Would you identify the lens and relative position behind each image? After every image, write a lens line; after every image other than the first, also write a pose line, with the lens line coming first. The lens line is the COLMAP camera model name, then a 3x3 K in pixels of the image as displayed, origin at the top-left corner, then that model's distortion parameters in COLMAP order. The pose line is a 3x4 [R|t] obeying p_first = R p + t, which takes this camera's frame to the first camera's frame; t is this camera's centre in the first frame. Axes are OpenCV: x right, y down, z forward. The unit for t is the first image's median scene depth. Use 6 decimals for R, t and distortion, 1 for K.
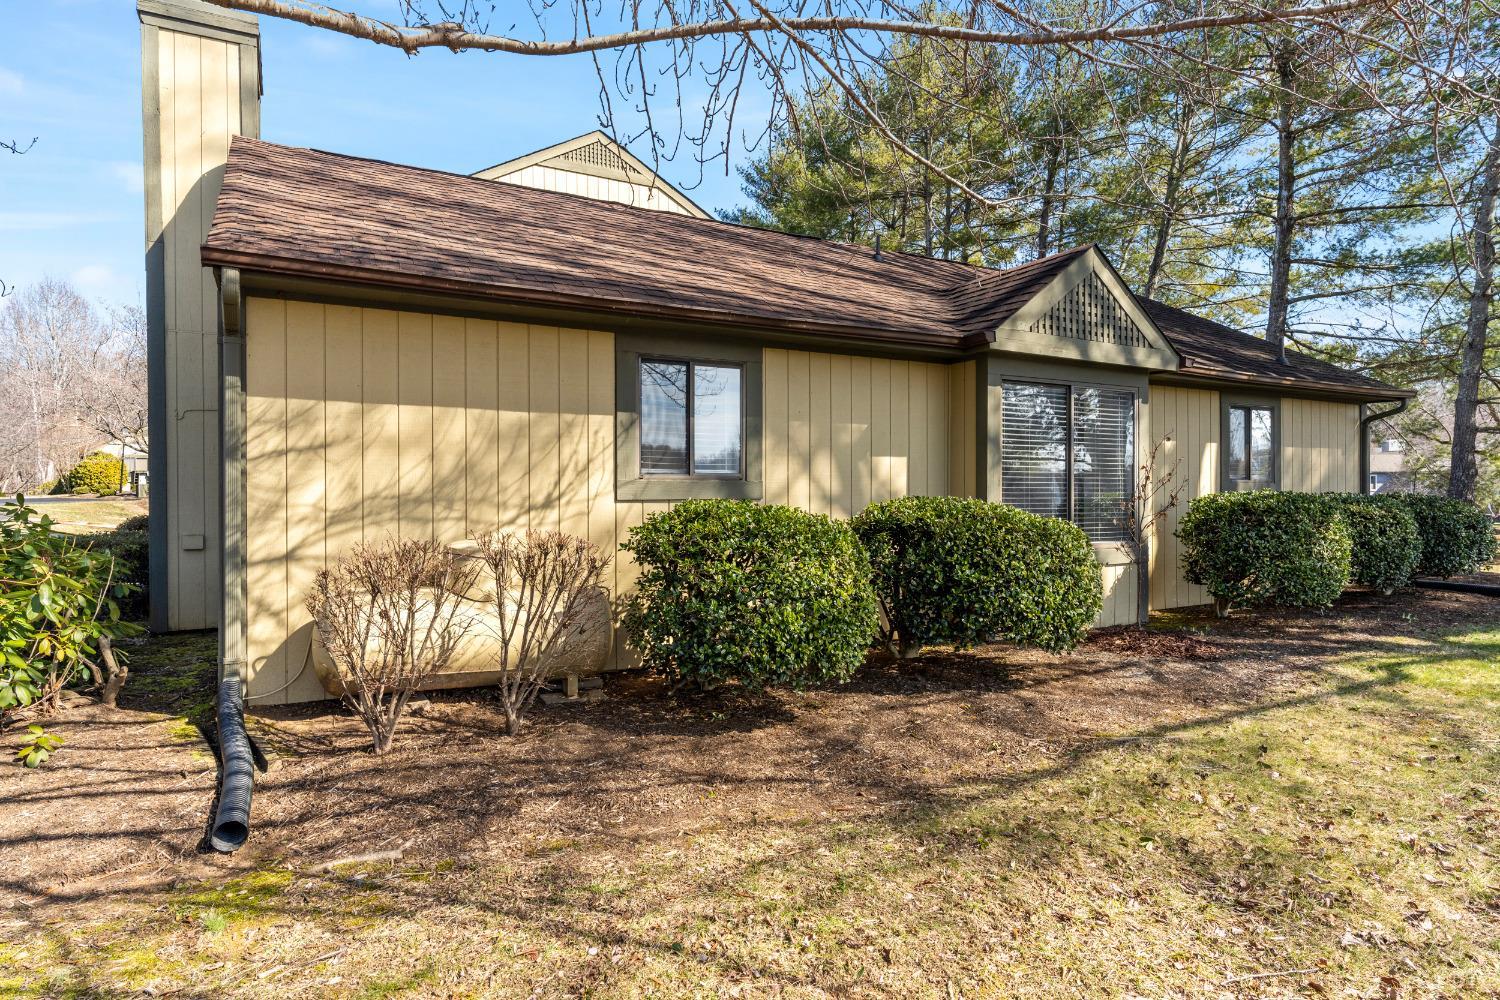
lens RADIAL K [[838.4, 0, 750.0], [0, 838.4, 500.0], [0, 0, 1]] dist [-0.002981, -0.001854]
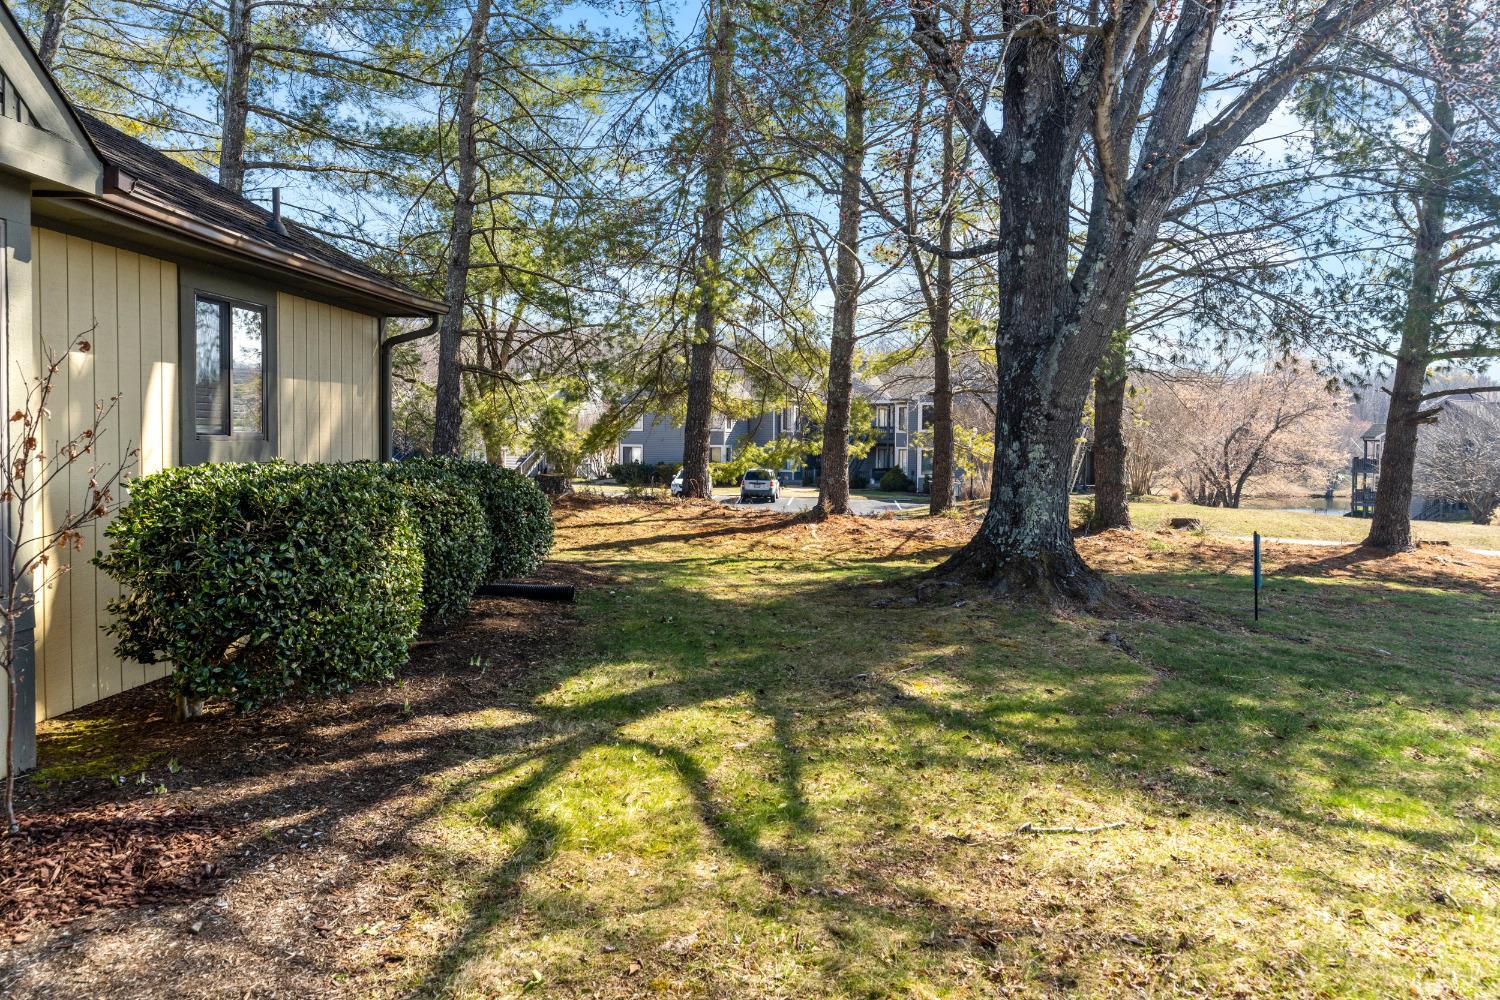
lens RADIAL K [[1184.5, 0, 756.5], [0, 1184.5, 472.9], [0, 0, 1]] dist [-0.000872, 0.002622]
pose [[0.546449, -0.015864, 0.837342, 0.136688], [-0.004628, 0.999748, 0.021961, -0.017879], [-0.837480, -0.015875, 0.546238, 0.287997]]
